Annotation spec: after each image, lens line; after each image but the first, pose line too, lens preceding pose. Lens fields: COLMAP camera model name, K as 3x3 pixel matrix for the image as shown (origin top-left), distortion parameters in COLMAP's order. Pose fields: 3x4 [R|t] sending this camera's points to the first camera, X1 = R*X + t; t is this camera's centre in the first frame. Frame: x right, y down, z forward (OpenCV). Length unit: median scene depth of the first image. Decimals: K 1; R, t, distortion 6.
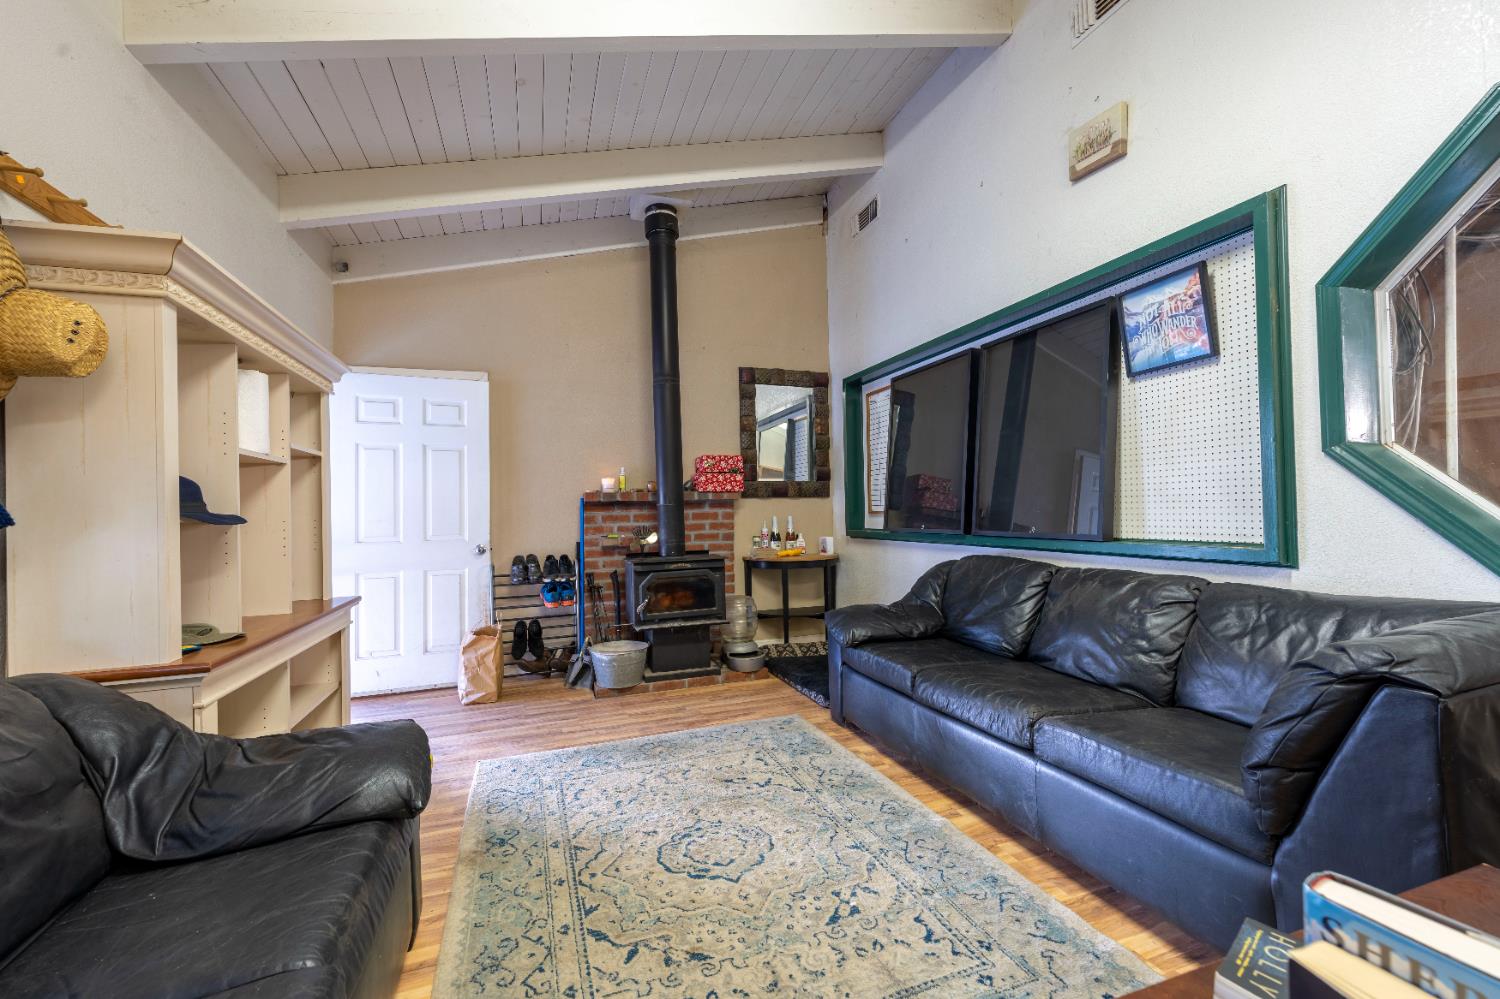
lens RADIAL K [[602.5, 0, 744.1], [0, 602.5, 503.3], [0, 0, 1]] dist [0.001199, -0.000636]
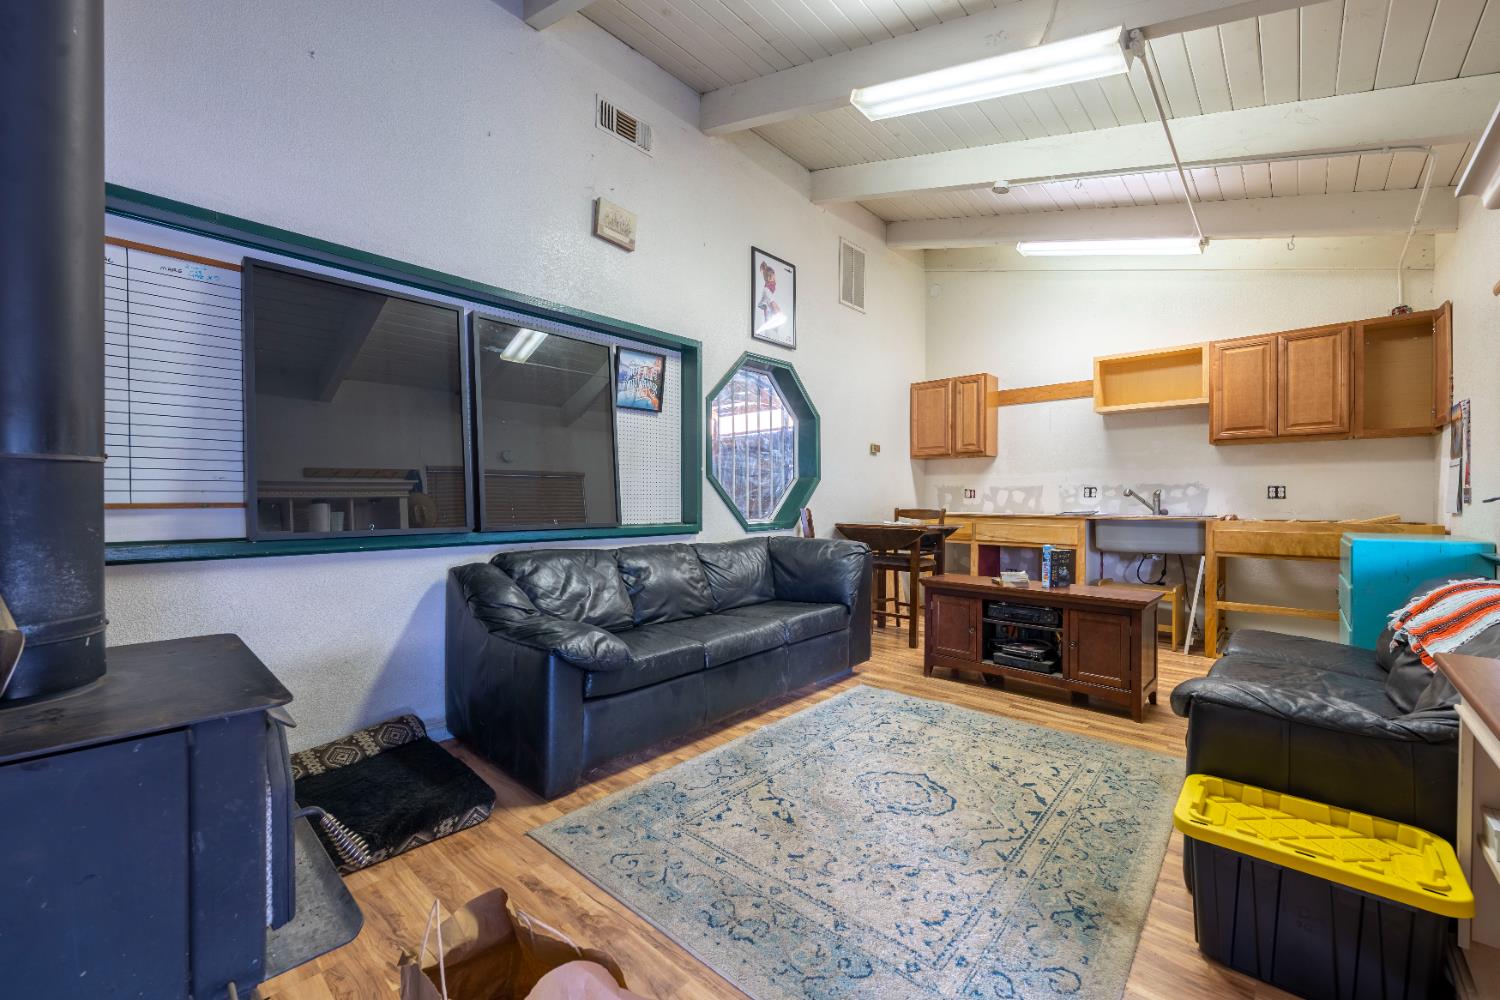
lens RADIAL K [[602.5, 0, 743.9], [0, 602.5, 502.3], [0, 0, 1]] dist [0.001199, -0.000636]
pose [[-0.475767, 0.017597, 0.879395, -0.487123], [-0.002719, 0.999766, -0.021476, 0.025042], [-0.879567, -0.012609, -0.475608, 0.962061]]
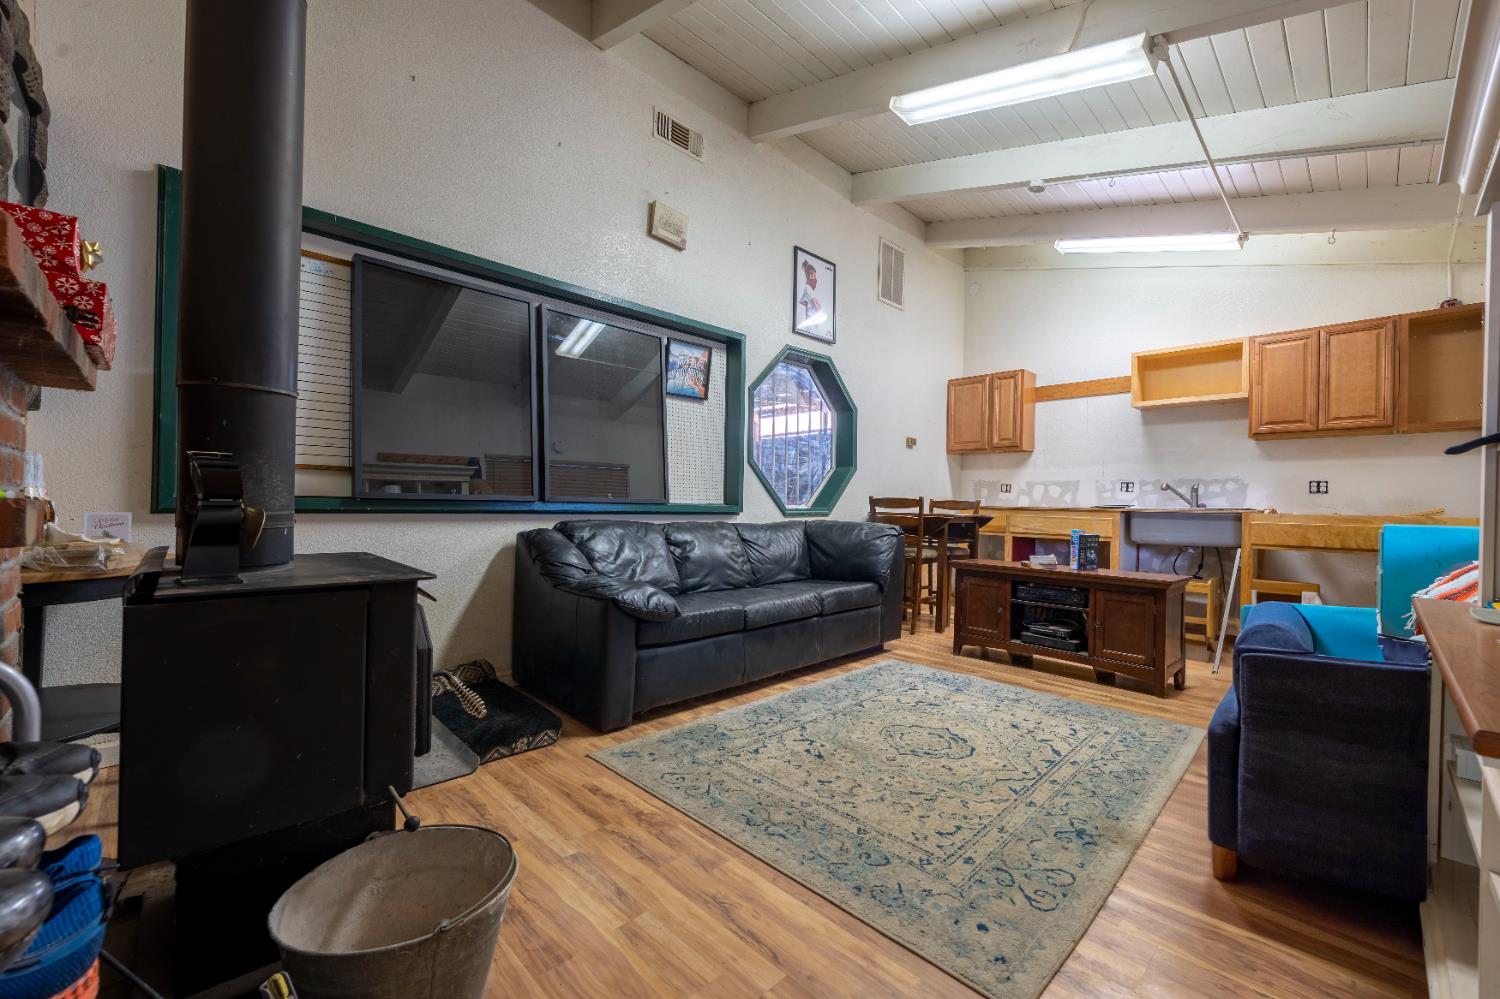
lens RADIAL K [[602.5, 0, 744.4], [0, 602.5, 501.3], [0, 0, 1]] dist [0.001199, -0.000636]
pose [[-0.420709, 0.017402, 0.907029, -0.542432], [-0.022404, 0.999312, -0.029565, 0.065726], [-0.906919, -0.032760, -0.420030, 0.993283]]
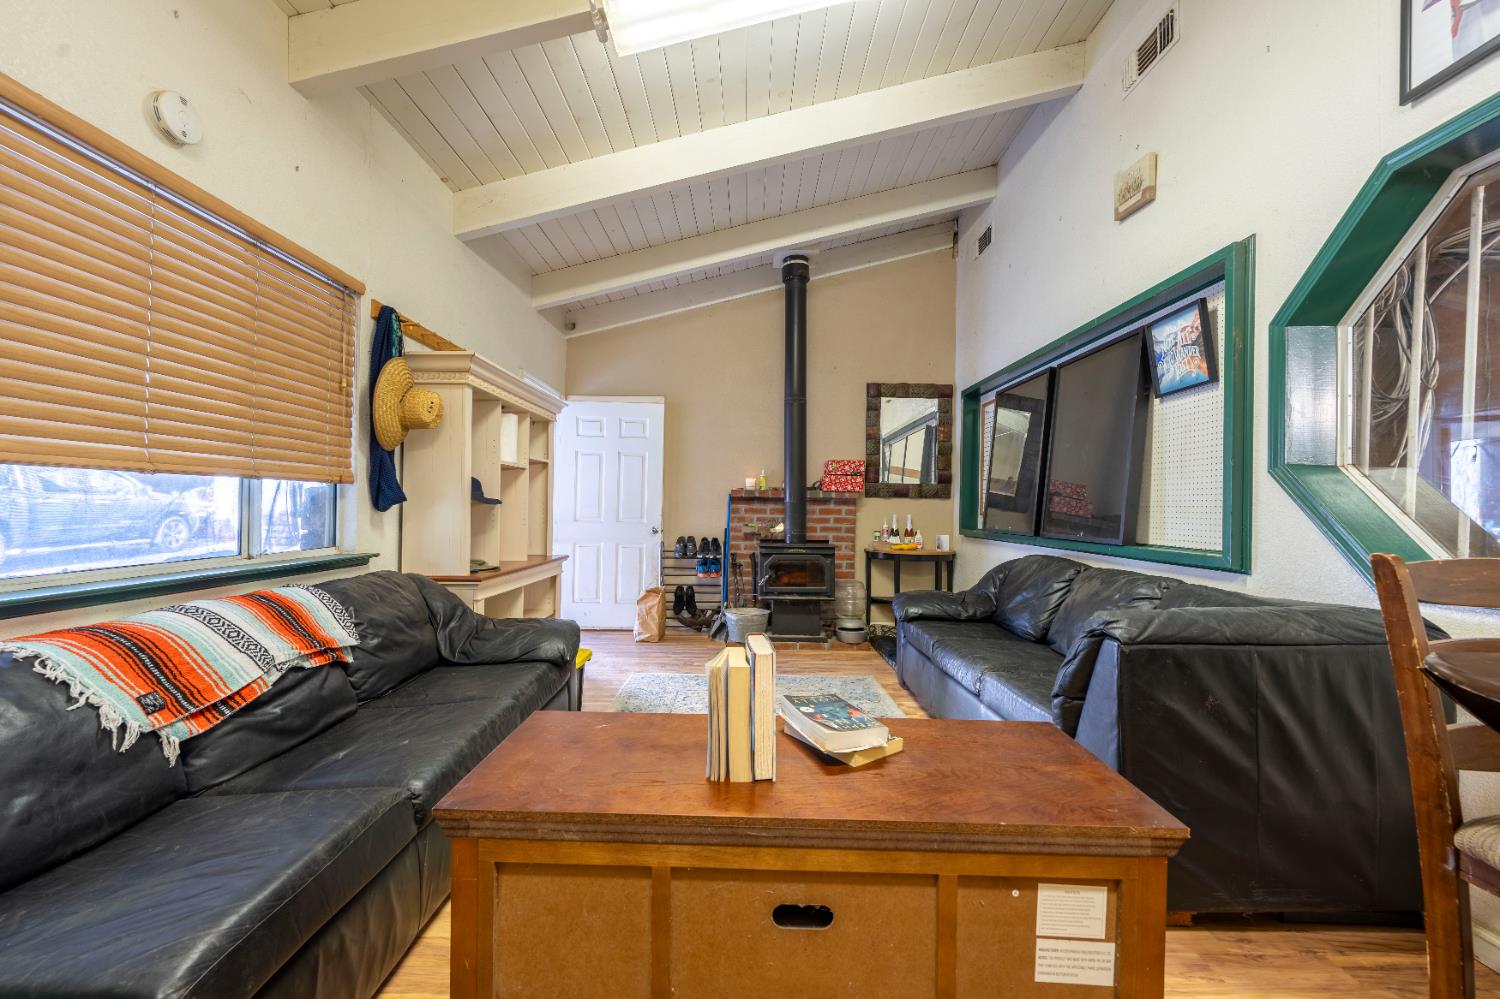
lens RADIAL K [[602.5, 0, 744.6], [0, 602.5, 504.4], [0, 0, 1]] dist [0.001199, -0.000636]
pose [[0.941240, 0.033060, -0.336116, 0.210981], [-0.030116, 0.999449, 0.013969, -0.005636], [0.336393, -0.003026, 0.941717, -0.203678]]
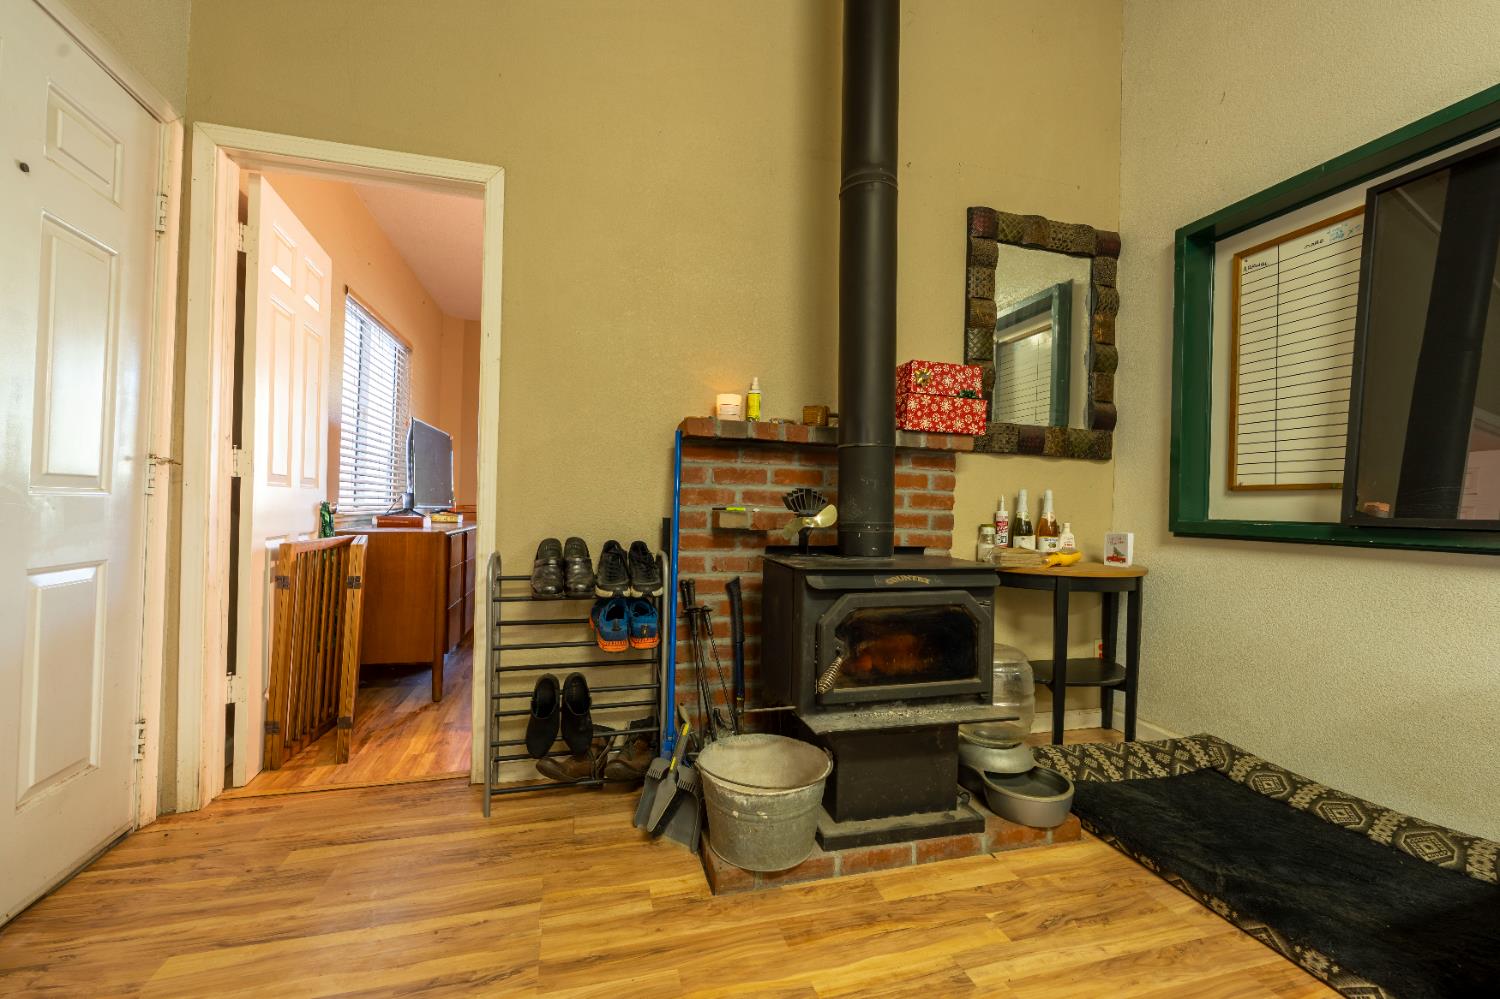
lens RADIAL K [[602.5, 0, 743.2], [0, 602.5, 498.4], [0, 0, 1]] dist [0.001199, -0.000636]
pose [[0.996862, 0.045917, -0.064476, -0.205418], [-0.045633, 0.998941, 0.005876, 0.048386], [0.064678, -0.002916, 0.997902, 0.572438]]
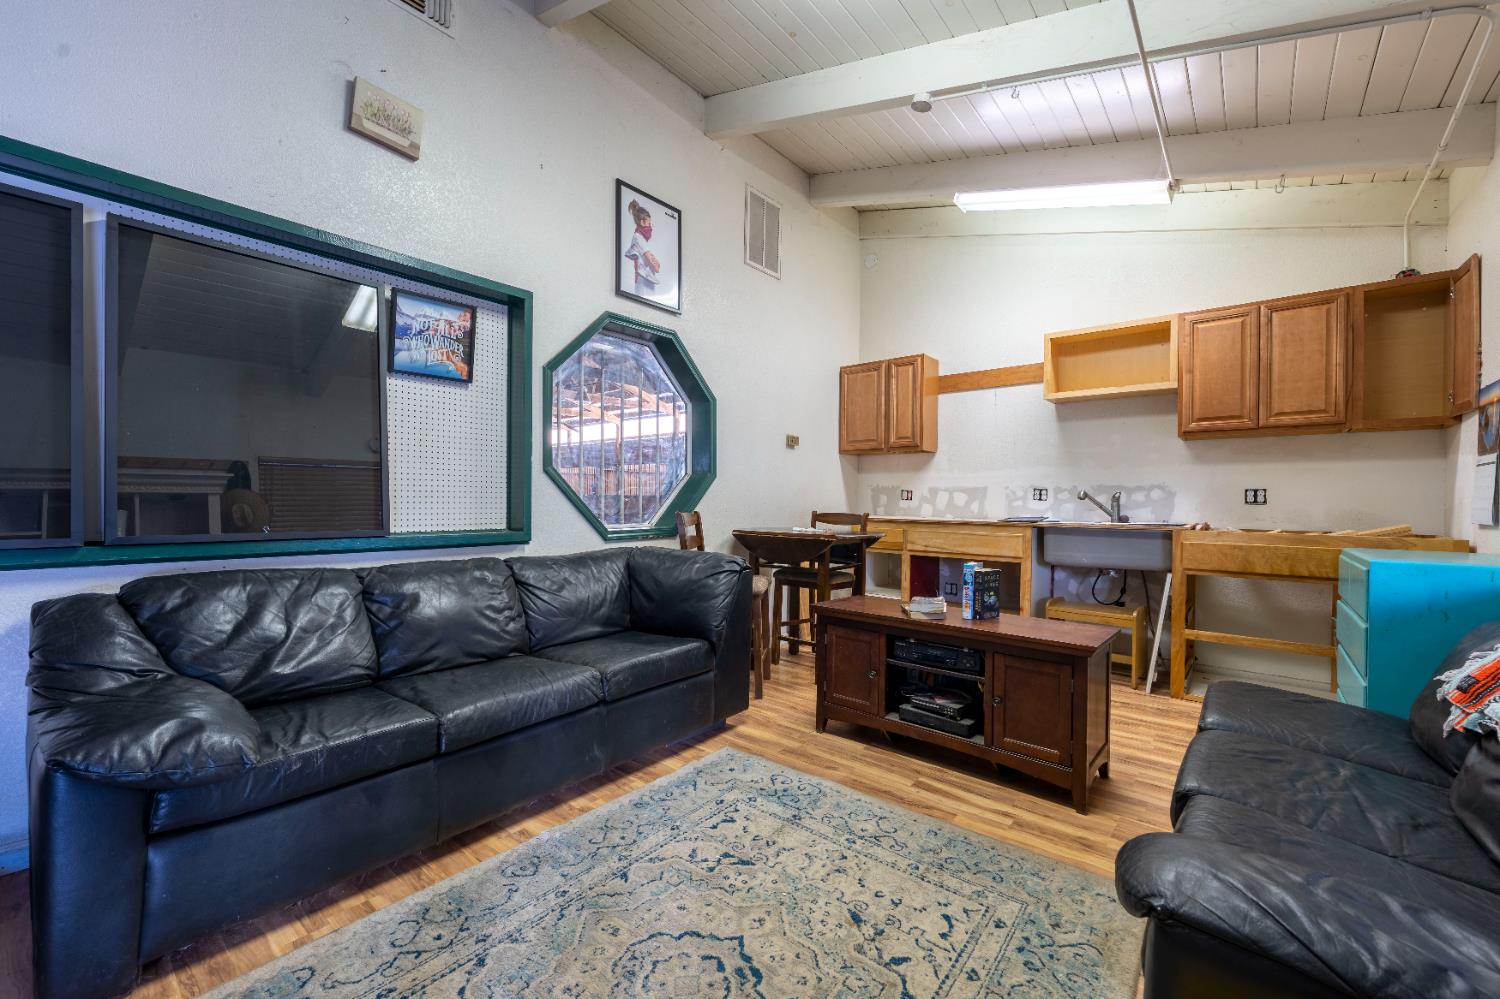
lens RADIAL K [[602.5, 0, 744.5], [0, 602.5, 502.8], [0, 0, 1]] dist [0.001199, -0.000636]
pose [[-0.510343, 0.013611, 0.859863, -0.361536], [-0.009776, 0.999718, -0.021627, 0.017219], [-0.859915, -0.019443, -0.510066, 0.692211]]
